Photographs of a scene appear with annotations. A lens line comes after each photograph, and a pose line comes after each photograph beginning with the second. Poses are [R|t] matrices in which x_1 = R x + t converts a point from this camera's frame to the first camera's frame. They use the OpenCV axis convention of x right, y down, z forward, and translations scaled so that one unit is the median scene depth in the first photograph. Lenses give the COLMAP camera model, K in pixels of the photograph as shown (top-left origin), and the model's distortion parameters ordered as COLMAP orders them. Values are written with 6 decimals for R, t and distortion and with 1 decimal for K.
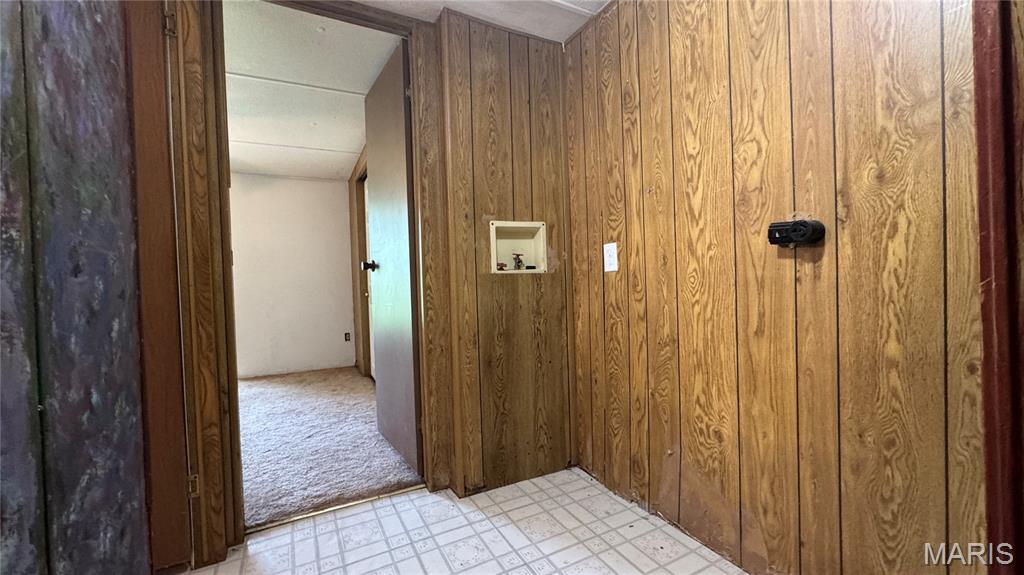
lens RADIAL K [[413.3, 0, 506.8], [0, 413.3, 288.6], [0, 0, 1]] dist [-0.001873, -0.000099]
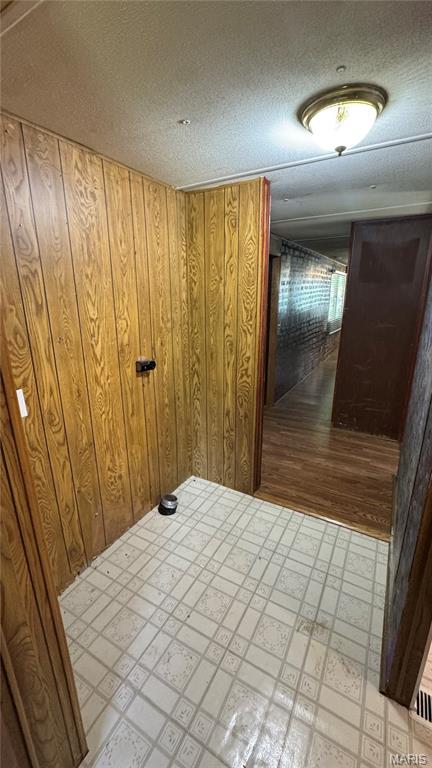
lens RADIAL K [[310.0, 0, 221.4], [0, 310.0, 383.0], [0, 0, 1]] dist [-0.001873, -0.000099]
pose [[-0.556080, -0.203861, 0.805740, -0.722860], [0.031799, 0.963523, 0.265728, -0.376208], [-0.830520, 0.173388, -0.529313, 1.225432]]
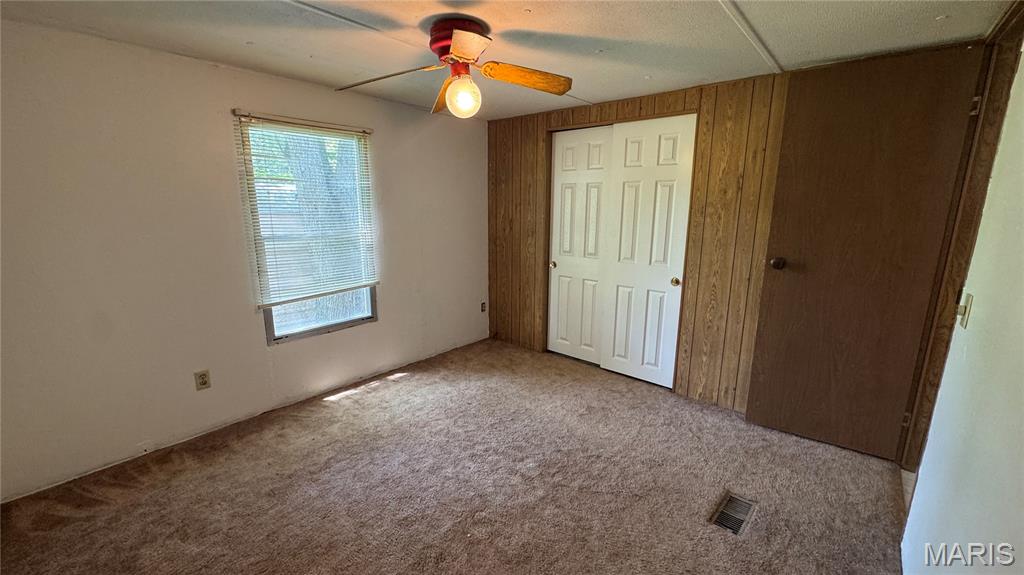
lens RADIAL K [[413.3, 0, 510.7], [0, 413.3, 287.8], [0, 0, 1]] dist [-0.001873, -0.000099]
pose [[0.924103, -0.036029, 0.380442, -2.169983], [-0.031904, 0.984796, 0.170760, -0.250132], [-0.380810, -0.169938, 0.908903, 0.588772]]
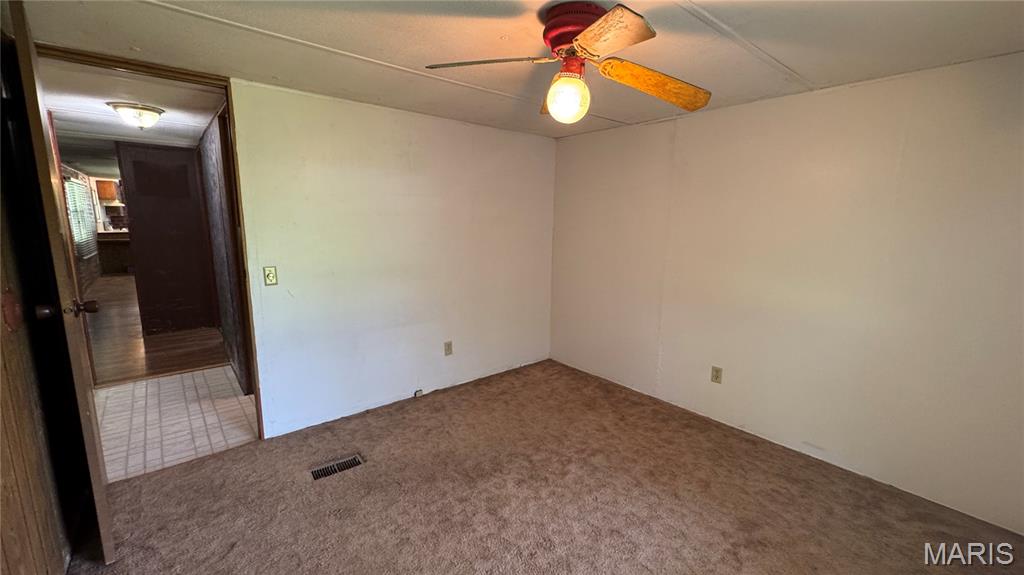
lens RADIAL K [[413.3, 0, 508.9], [0, 413.3, 286.6], [0, 0, 1]] dist [-0.001873, -0.000099]
pose [[-0.973675, 0.056159, -0.220915, -1.390695], [0.012854, 0.981160, 0.192770, -0.335479], [0.227579, 0.184855, -0.956053, 2.933886]]
